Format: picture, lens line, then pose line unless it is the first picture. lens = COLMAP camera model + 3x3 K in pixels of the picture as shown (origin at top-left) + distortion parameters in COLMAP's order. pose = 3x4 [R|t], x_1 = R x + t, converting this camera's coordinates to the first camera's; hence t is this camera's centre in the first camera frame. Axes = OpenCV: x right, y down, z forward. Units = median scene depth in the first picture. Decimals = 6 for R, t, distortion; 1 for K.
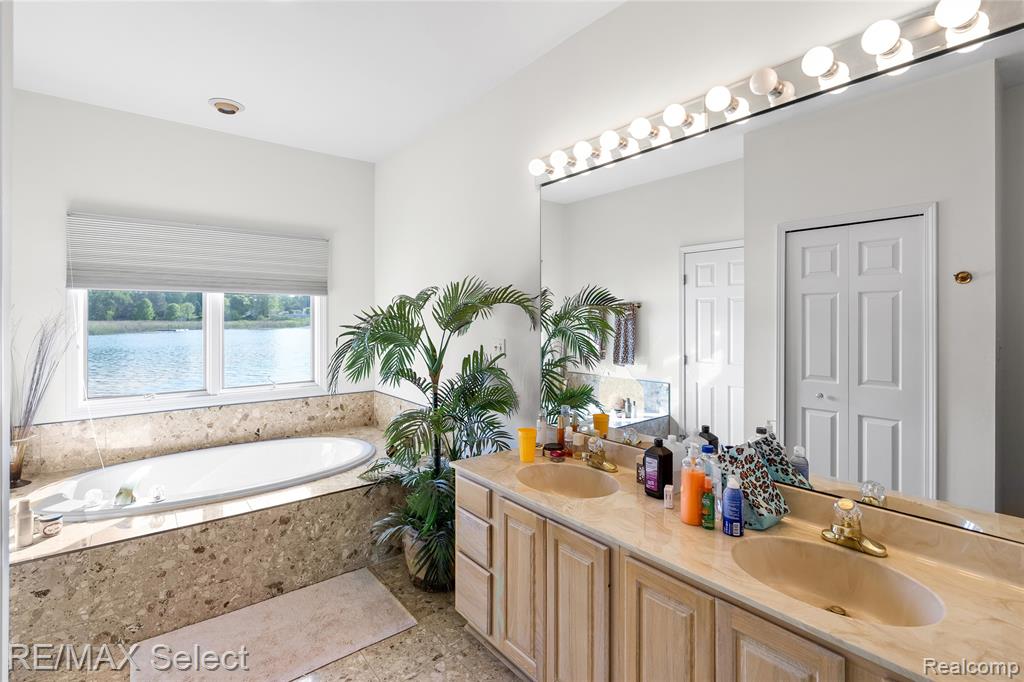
lens RADIAL K [[469.4, 0, 530.1], [0, 469.4, 320.3], [0, 0, 1]] dist [-0.010577, 0.003257]
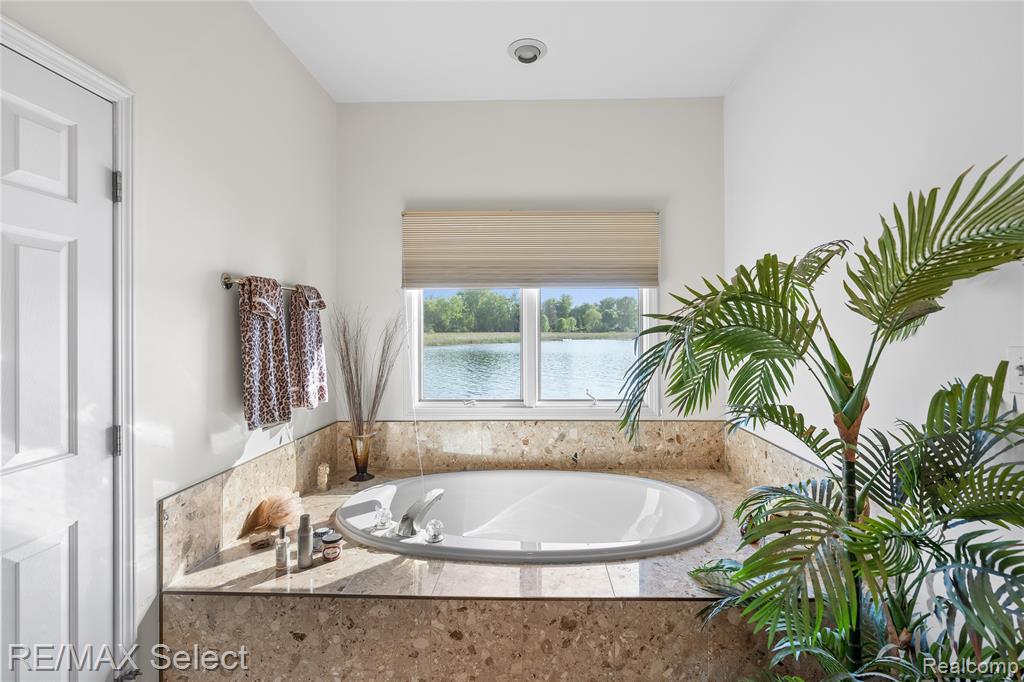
lens RADIAL K [[469.4, 0, 515.7], [0, 469.4, 331.9], [0, 0, 1]] dist [-0.010577, 0.003257]
pose [[0.725739, -0.004026, -0.687959, -0.123536], [0.004329, 0.999990, -0.001285, 0.026887], [0.687957, -0.002046, 0.725749, 0.440912]]
